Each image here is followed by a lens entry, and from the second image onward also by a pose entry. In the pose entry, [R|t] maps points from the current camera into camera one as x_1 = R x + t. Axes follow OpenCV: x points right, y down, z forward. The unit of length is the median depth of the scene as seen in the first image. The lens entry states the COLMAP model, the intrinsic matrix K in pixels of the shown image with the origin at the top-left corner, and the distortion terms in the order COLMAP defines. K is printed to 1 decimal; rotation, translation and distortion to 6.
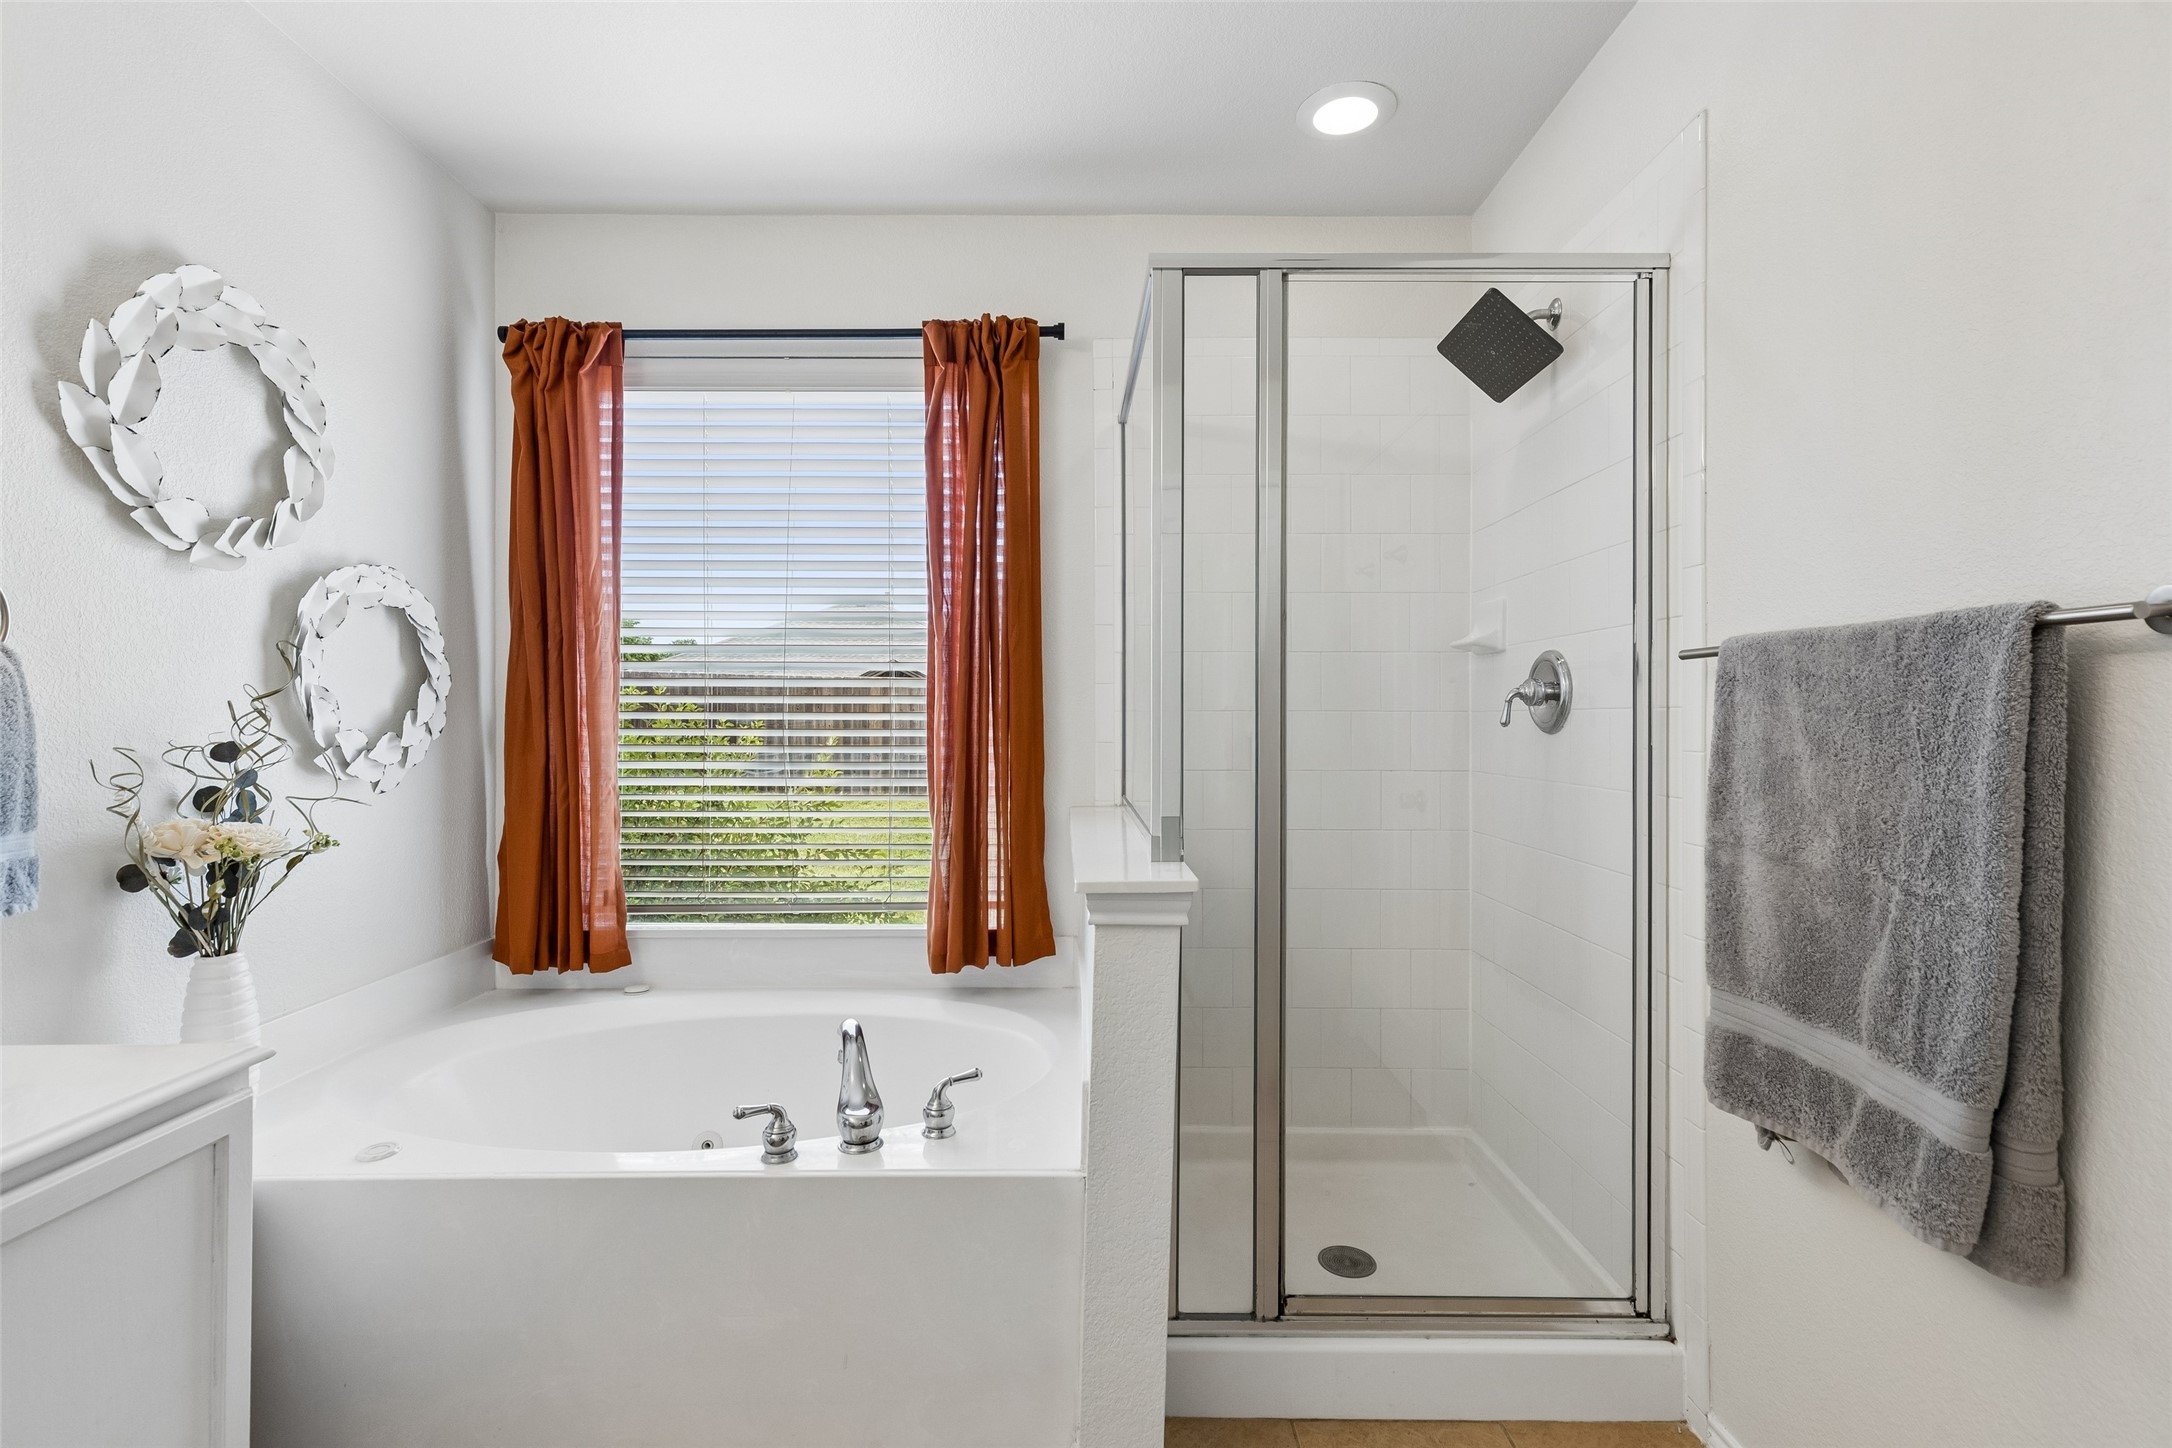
lens RADIAL K [[990.3, 0, 1080.9], [0, 990.3, 722.3], [0, 0, 1]] dist [0.010063, -0.002787]
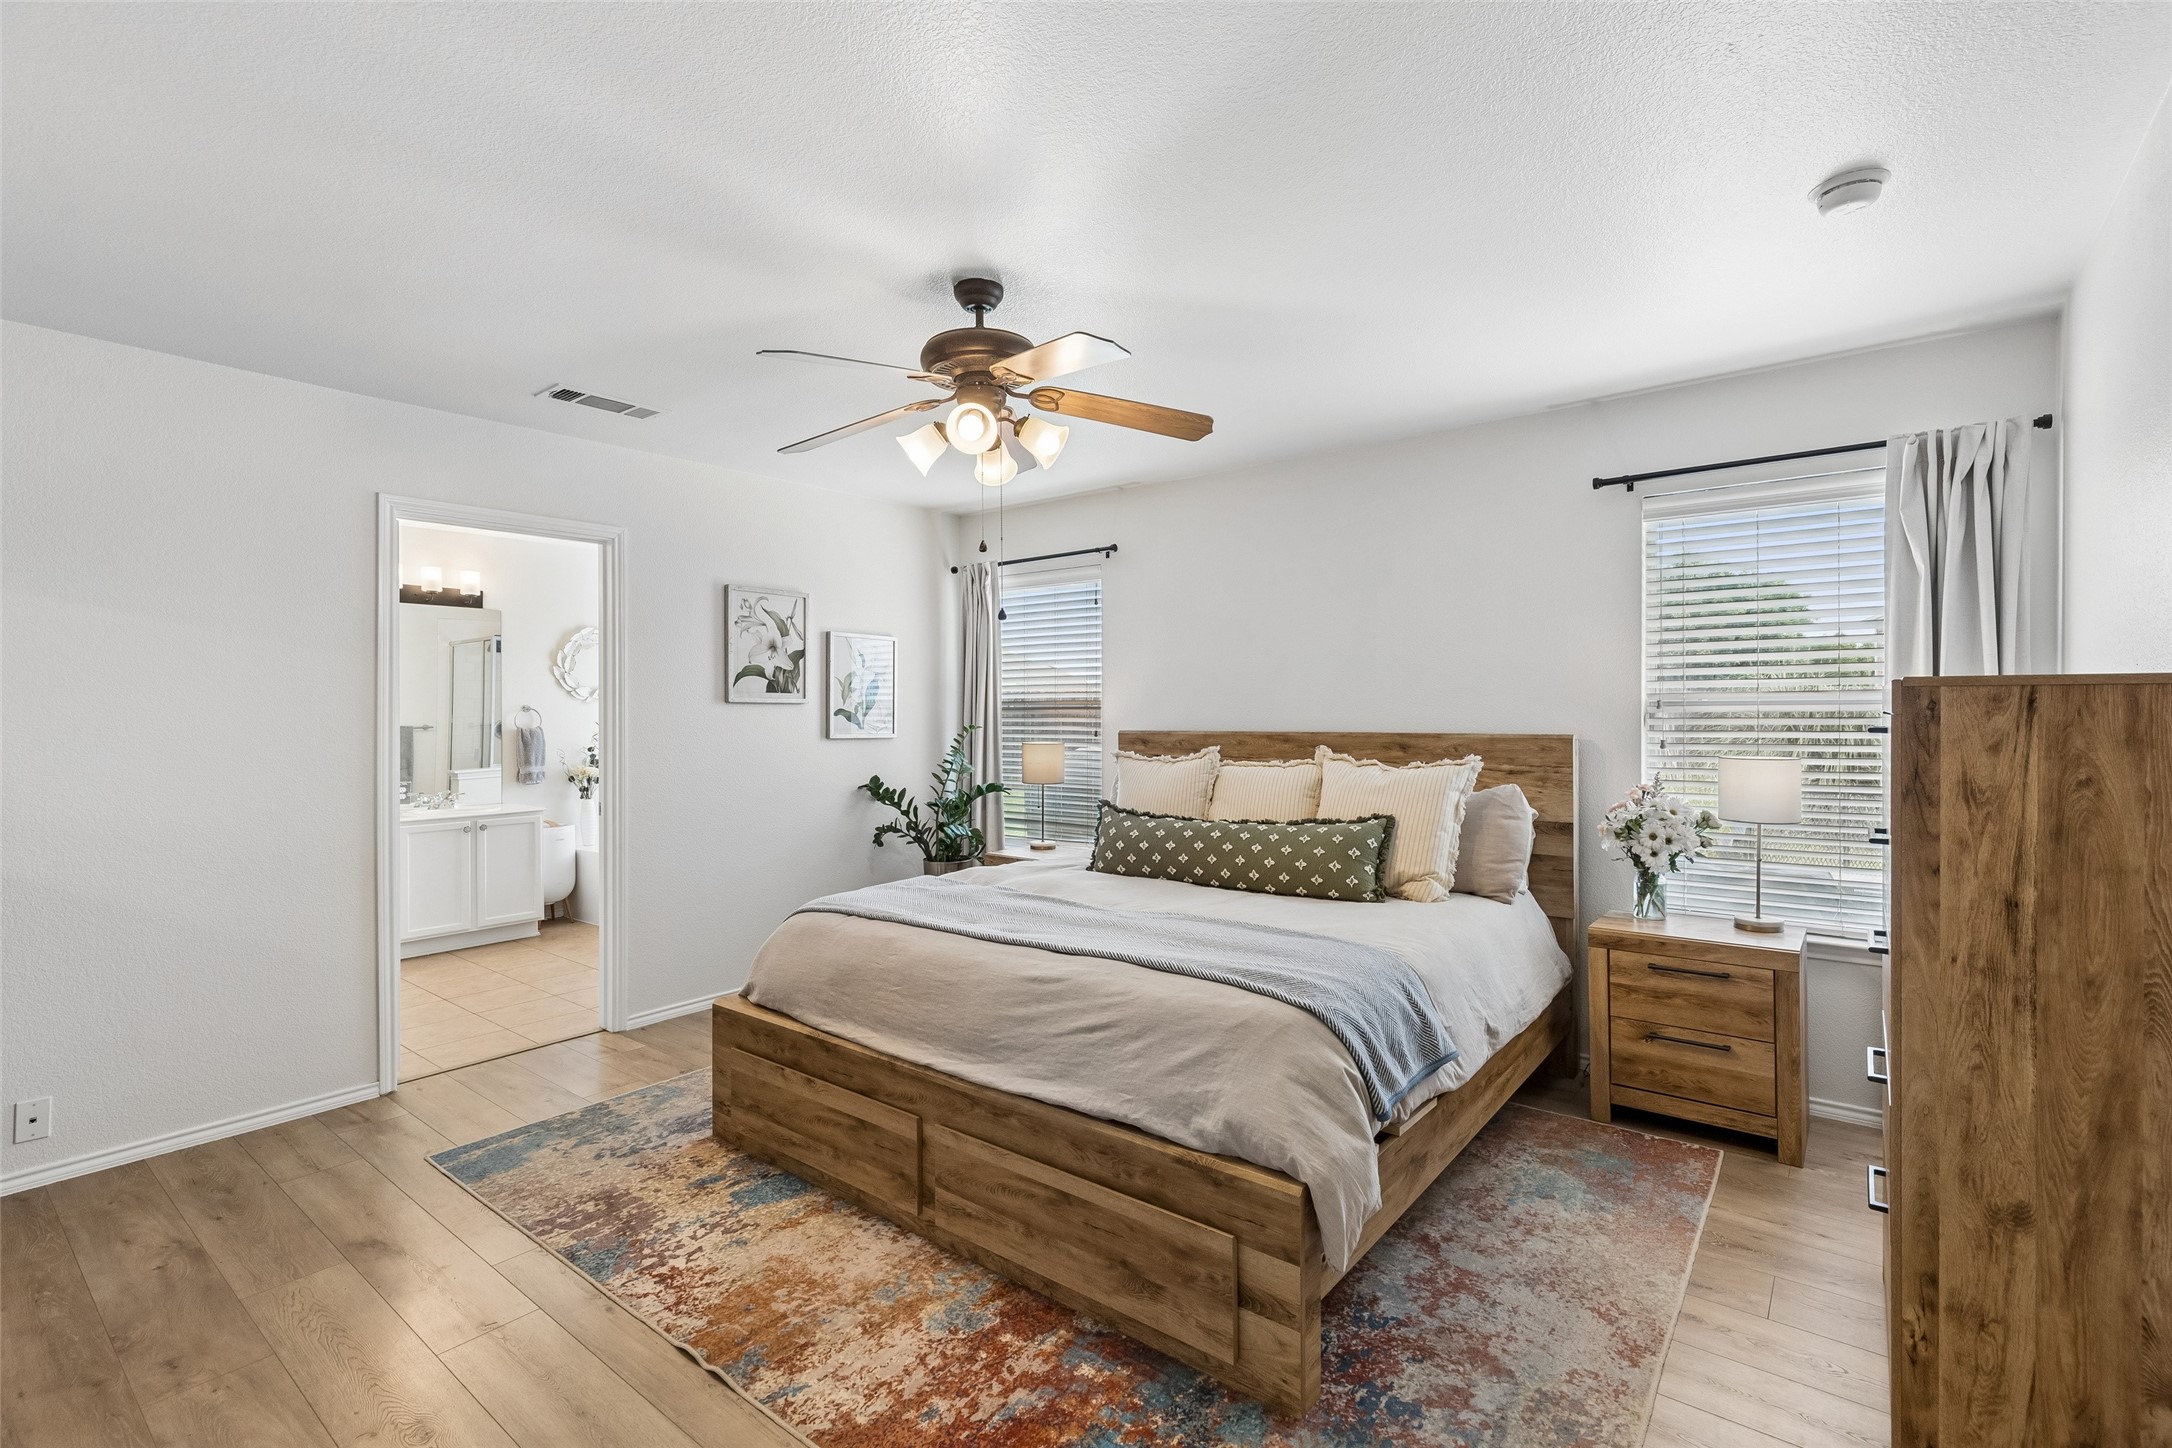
lens RADIAL K [[990.3, 0, 1070.8], [0, 990.3, 715.8], [0, 0, 1]] dist [0.010063, -0.002787]
pose [[0.773544, 0.000034, -0.633743, 3.313411], [-0.000233, 1.000000, -0.000230, -0.109999], [0.633743, 0.000326, 0.773544, -0.897041]]
